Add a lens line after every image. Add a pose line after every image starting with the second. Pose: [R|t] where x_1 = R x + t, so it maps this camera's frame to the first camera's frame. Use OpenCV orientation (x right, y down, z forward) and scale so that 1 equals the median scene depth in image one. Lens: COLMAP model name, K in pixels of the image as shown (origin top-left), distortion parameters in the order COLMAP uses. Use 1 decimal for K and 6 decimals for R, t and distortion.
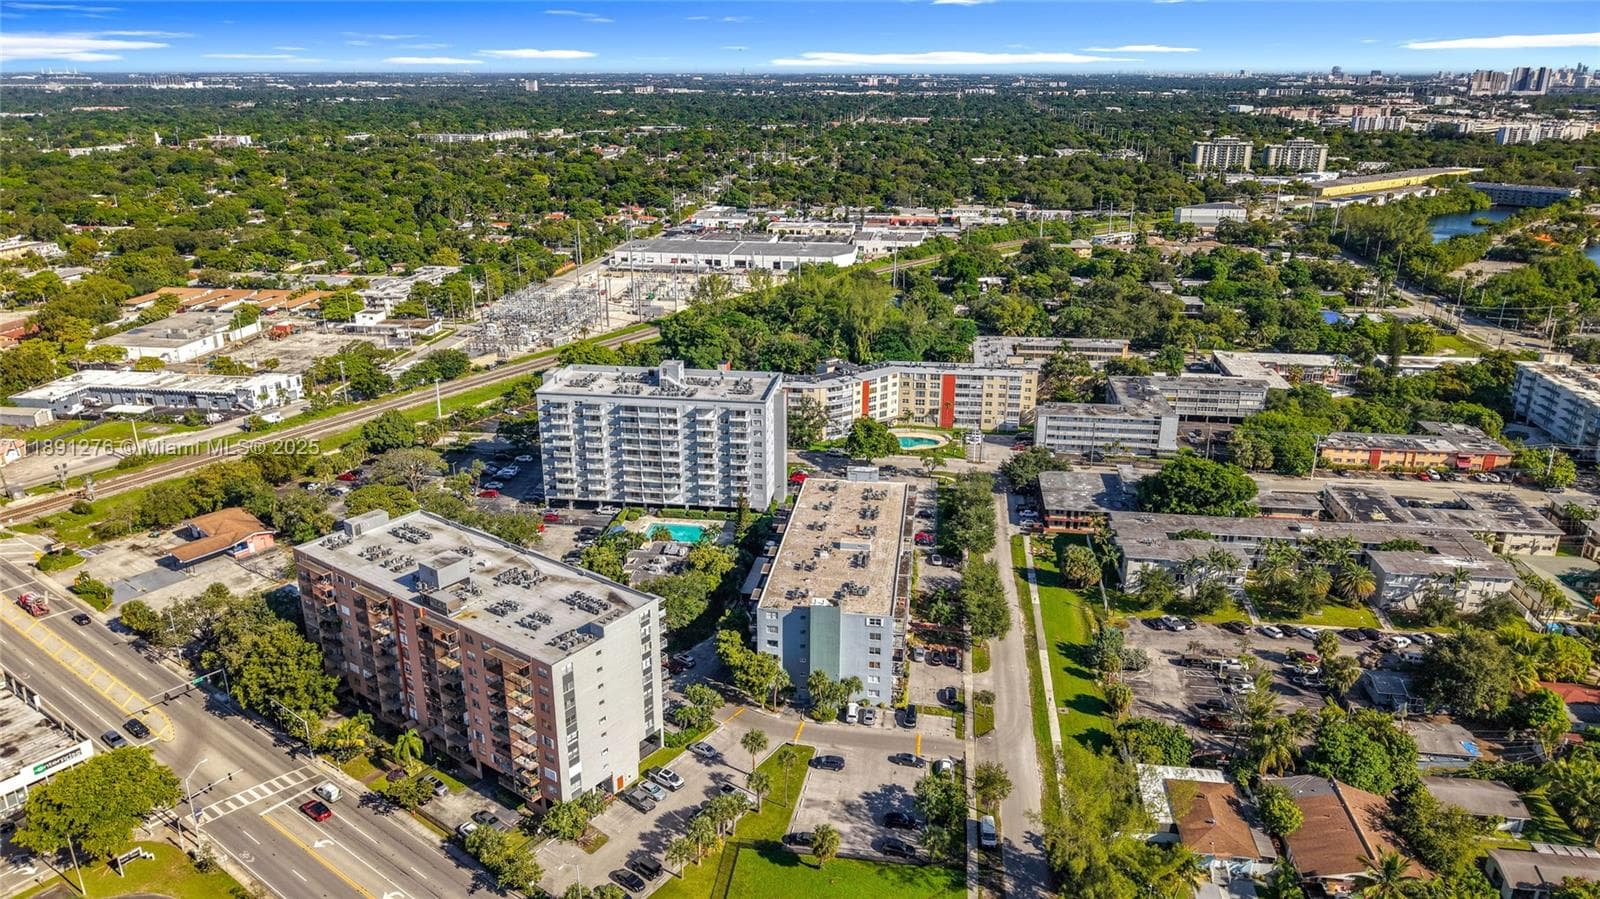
lens RADIAL K [[1060.6, 0, 800.0], [0, 1060.6, 449.5], [0, 0, 1]] dist [0.076085, -0.111072]
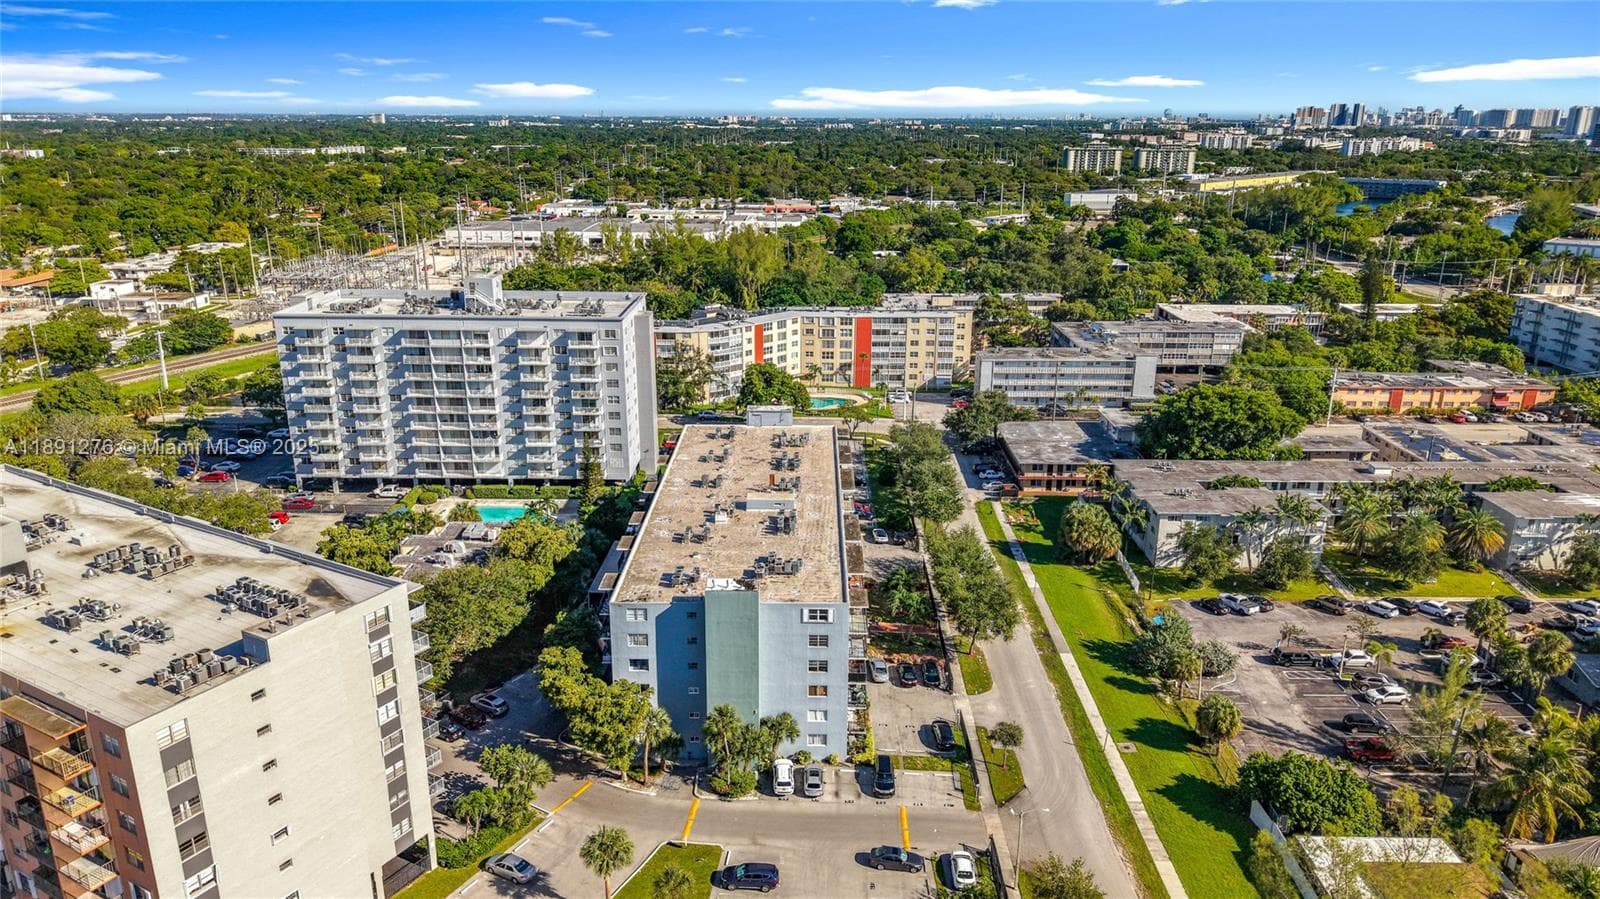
lens RADIAL K [[1070.1, 0, 800.0], [0, 1070.1, 449.5], [0, 0, 1]] dist [0.037816, -0.044725]
pose [[0.992282, -0.031950, 0.119811, -0.003665], [0.035915, 0.998872, -0.031076, 0.062904], [-0.118683, 0.035139, 0.992310, 0.294733]]
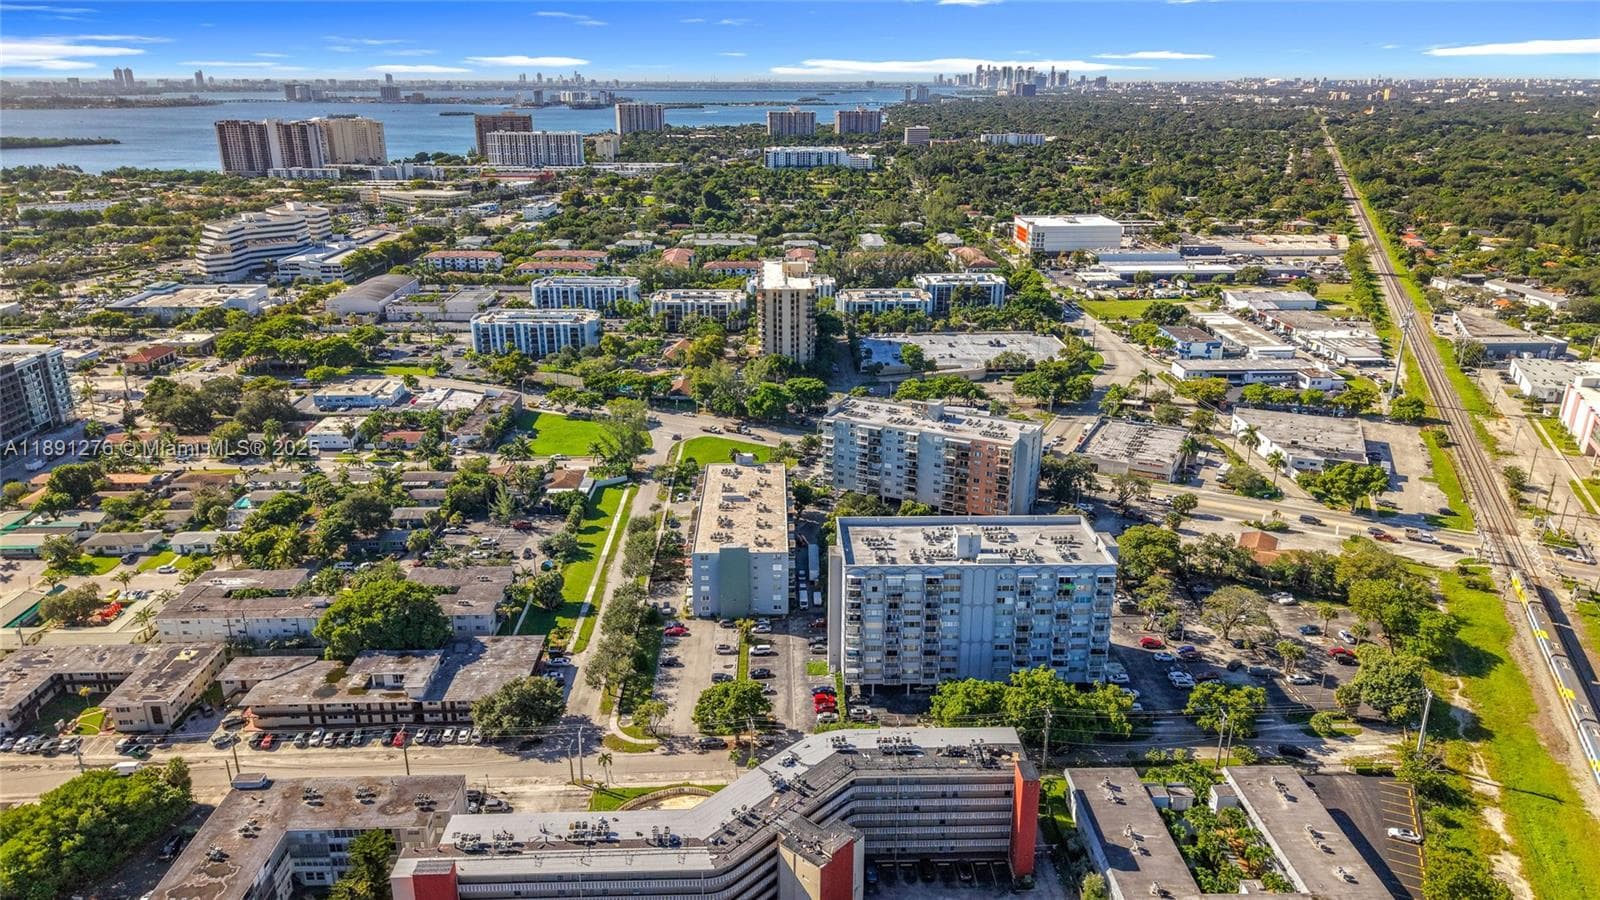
lens RADIAL K [[1056.3, 0, 800.0], [0, 1056.3, 450.0], [0, 0, 1]] dist [0.058482, -0.053748]
pose [[-0.986348, 0.053148, -0.155865, 0.143138], [-0.054871, 0.786331, 0.615364, -0.668559], [0.155267, 0.615515, -0.772680, 1.651957]]
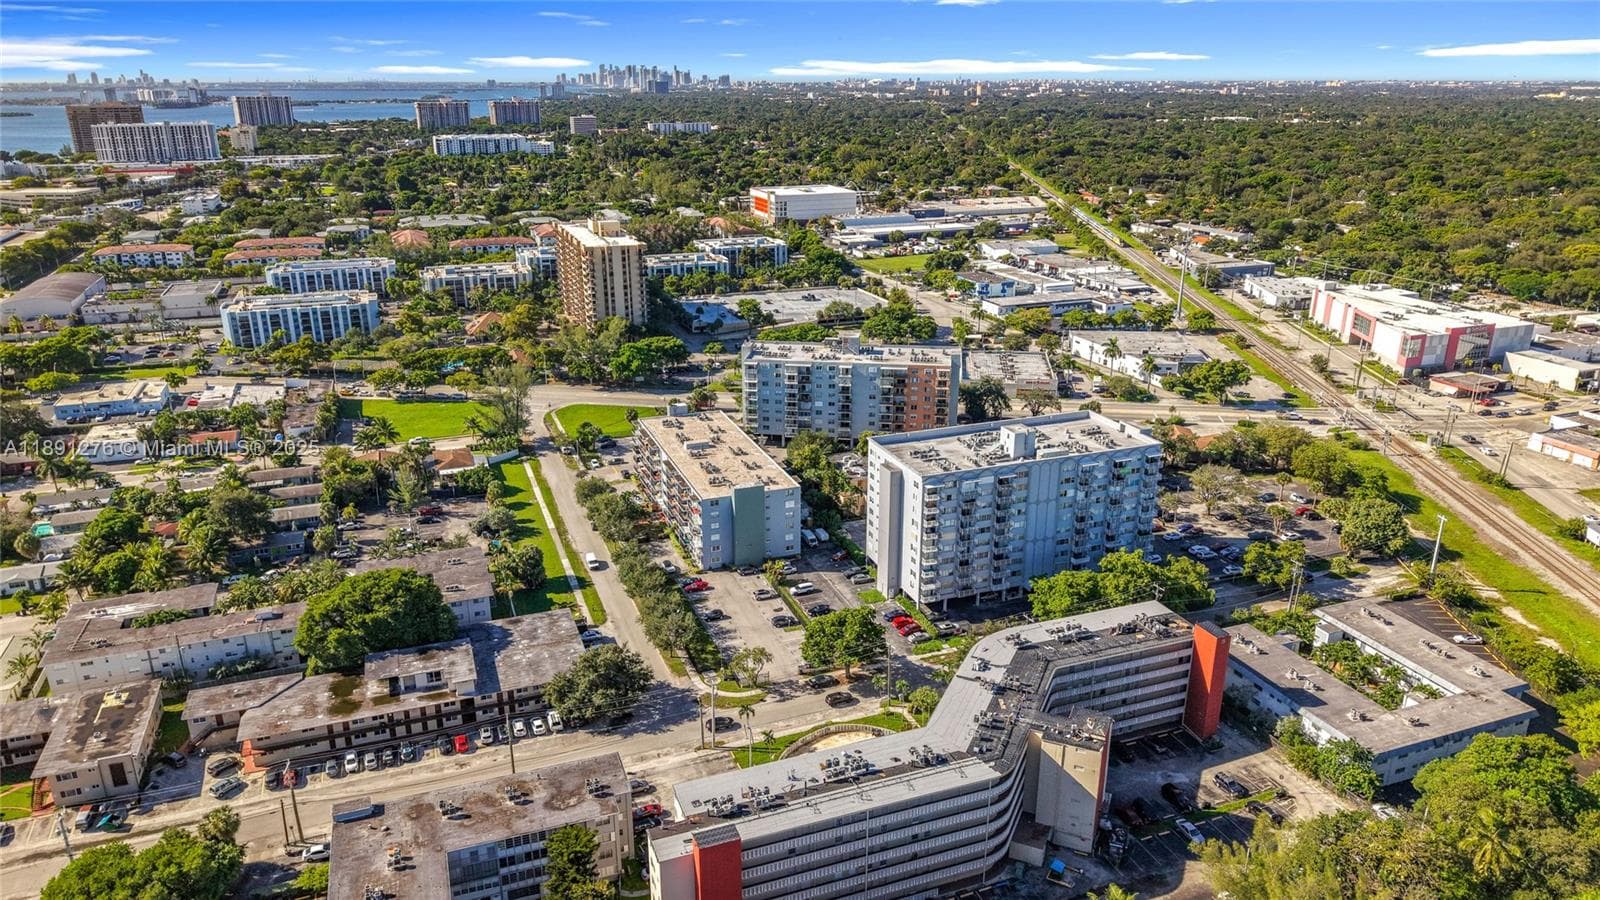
lens RADIAL K [[1057.4, 0, 795.2], [0, 1057.4, 464.6], [0, 0, 1]] dist [0.055265, -0.074676]
pose [[-0.879617, 0.163467, -0.446714, 0.421641], [-0.153412, 0.791433, 0.591691, -0.542768], [0.450265, 0.588993, -0.671080, 1.550079]]
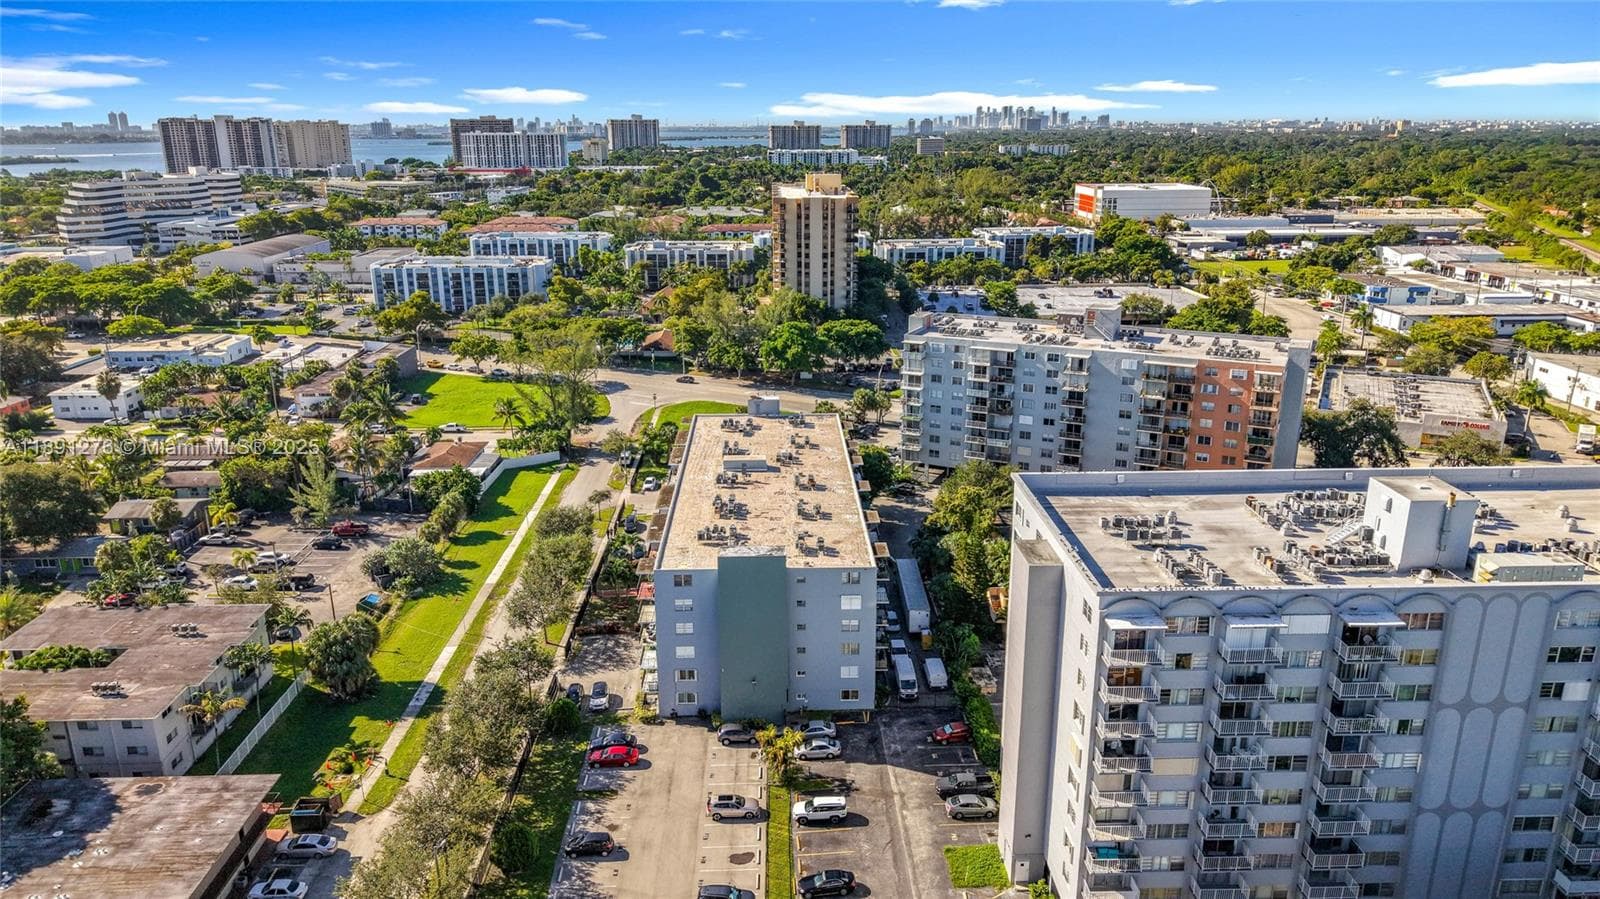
lens RADIAL K [[1070.1, 0, 800.0], [0, 1070.1, 449.5], [0, 0, 1]] dist [0.037816, -0.044725]
pose [[-0.986101, 0.051817, -0.157858, 0.100902], [-0.050345, 0.812258, 0.581121, -0.267142], [0.158333, 0.580992, -0.798360, 1.252522]]
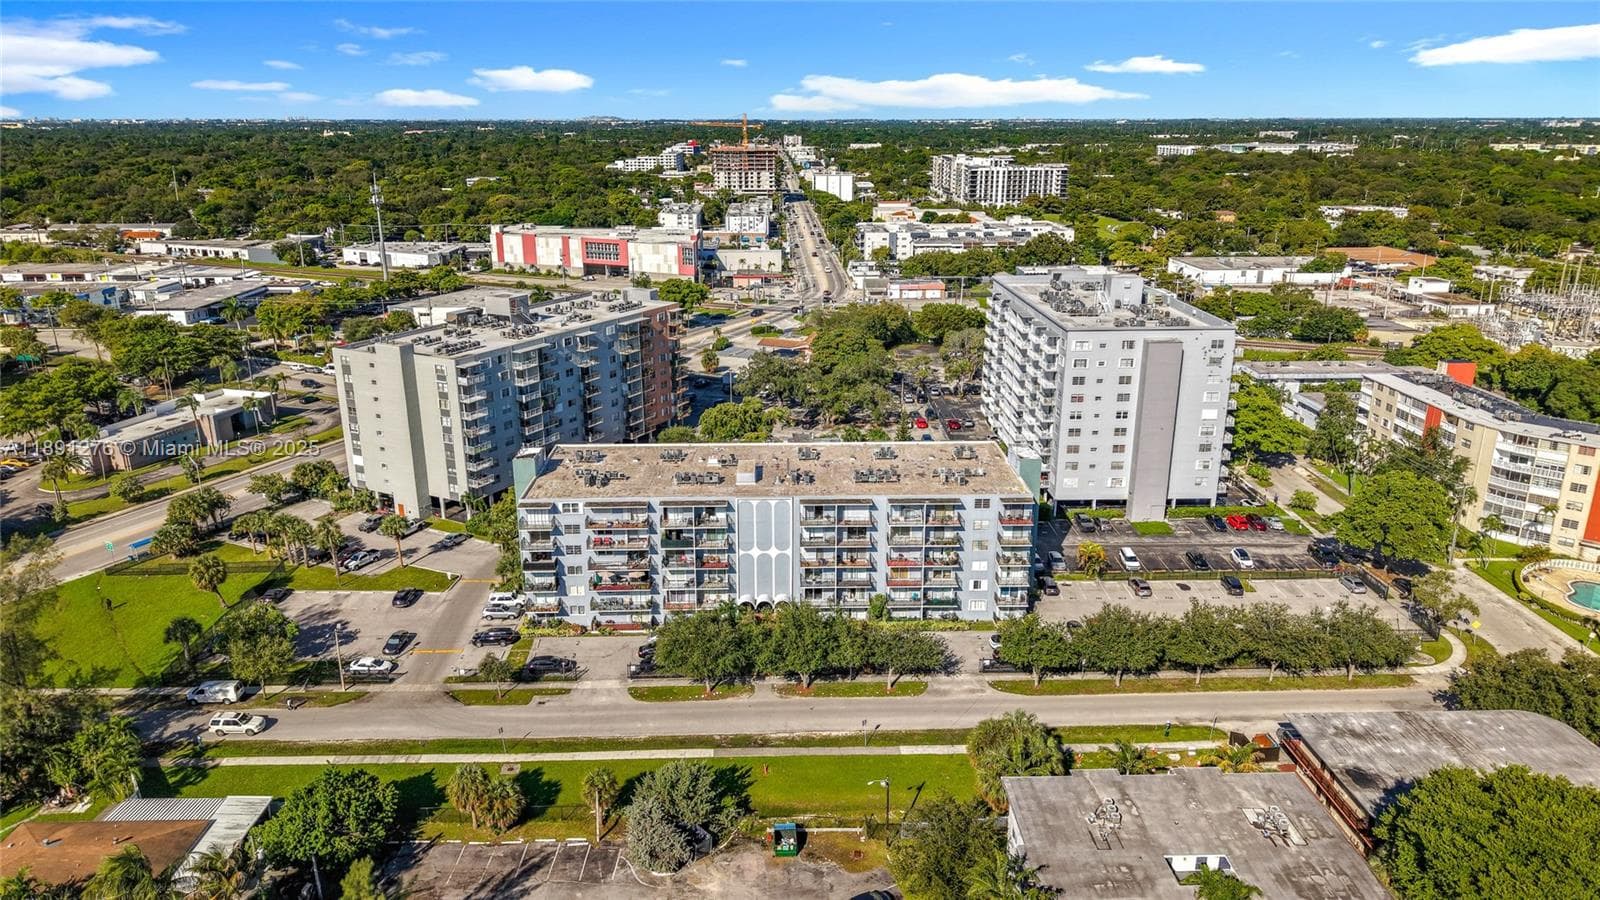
lens RADIAL K [[1056.3, 0, 800.0], [0, 1056.3, 450.0], [0, 0, 1]] dist [0.058482, -0.053748]
pose [[0.163192, 0.288308, -0.943529, 0.547605], [-0.322710, 0.919341, 0.225102, -0.067181], [0.932323, 0.267752, 0.243069, 0.688585]]
